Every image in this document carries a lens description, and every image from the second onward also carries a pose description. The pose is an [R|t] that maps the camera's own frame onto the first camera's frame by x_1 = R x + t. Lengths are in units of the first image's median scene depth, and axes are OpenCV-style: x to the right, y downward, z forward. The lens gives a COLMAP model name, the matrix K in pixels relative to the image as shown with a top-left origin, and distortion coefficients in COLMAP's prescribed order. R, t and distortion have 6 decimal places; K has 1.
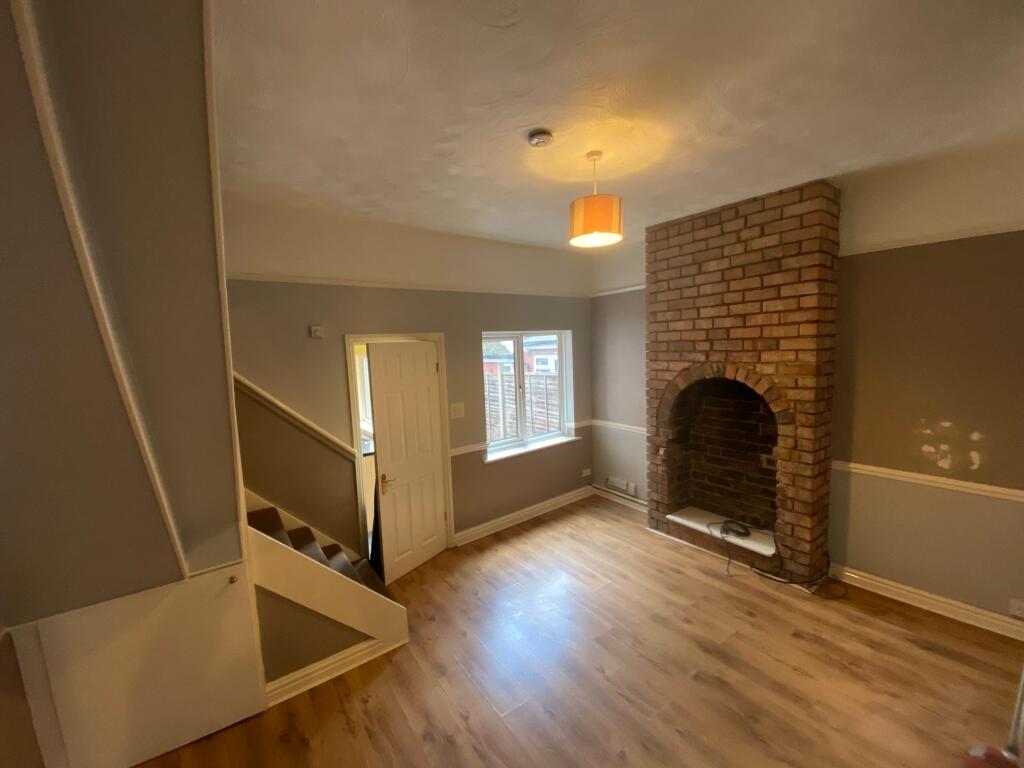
lens RADIAL K [[413.9, 0, 509.6], [0, 413.9, 382.3], [0, 0, 1]] dist [0.045865, -0.037040]
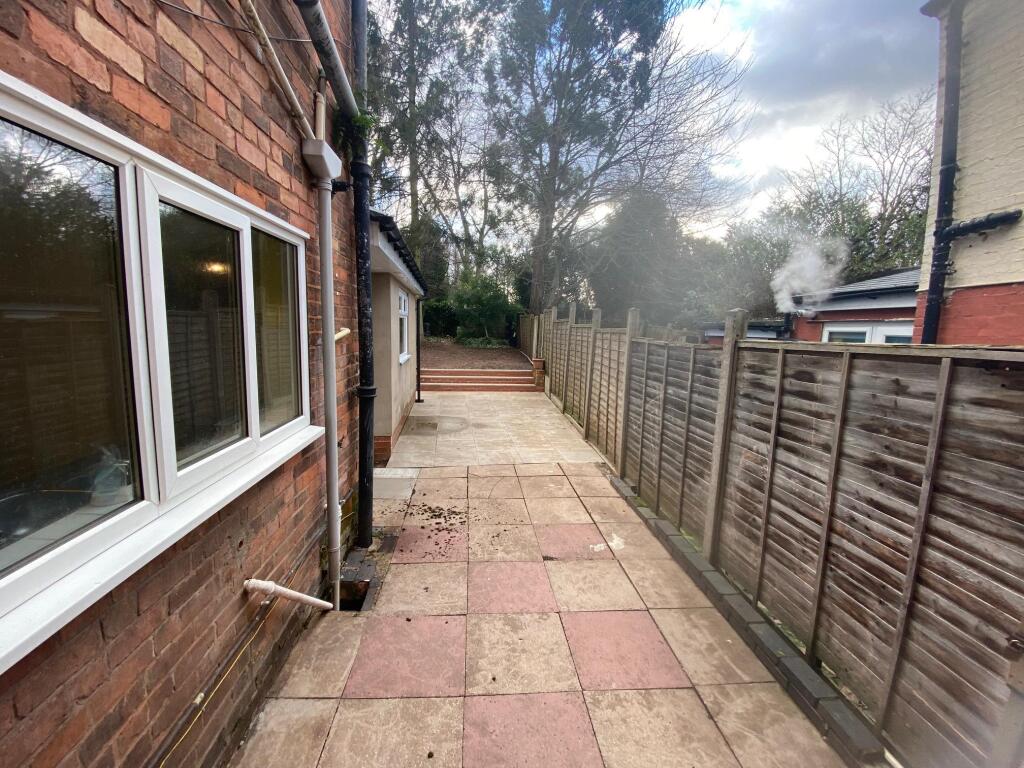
lens RADIAL K [[413.9, 0, 509.6], [0, 413.9, 382.3], [0, 0, 1]] dist [0.045865, -0.037040]
pose [[0.853960, 0.140774, -0.500934, -0.002285], [-0.116544, 0.989996, 0.079534, 0.009489], [0.507119, -0.009538, 0.861823, 1.218445]]
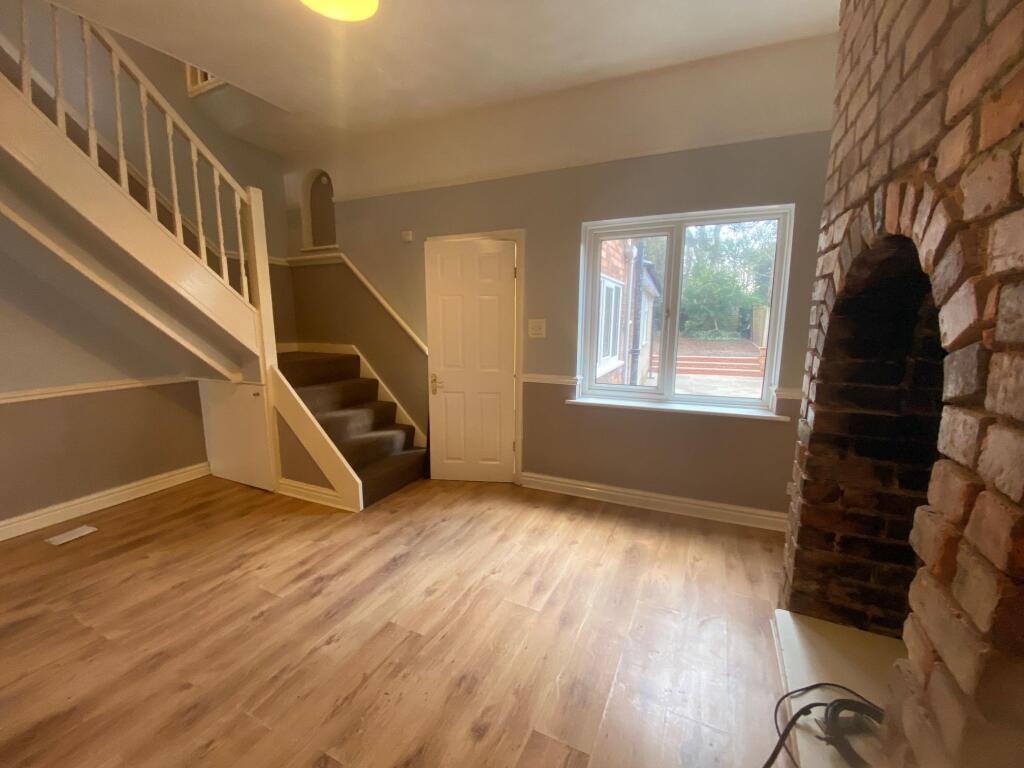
lens RADIAL K [[413.9, 0, 509.6], [0, 413.9, 382.3], [0, 0, 1]] dist [0.045865, -0.037040]
pose [[0.485903, 0.177835, -0.855730, 0.542071], [-0.104354, 0.983882, 0.145213, 0.058388], [0.867761, 0.018740, 0.496629, 0.530121]]
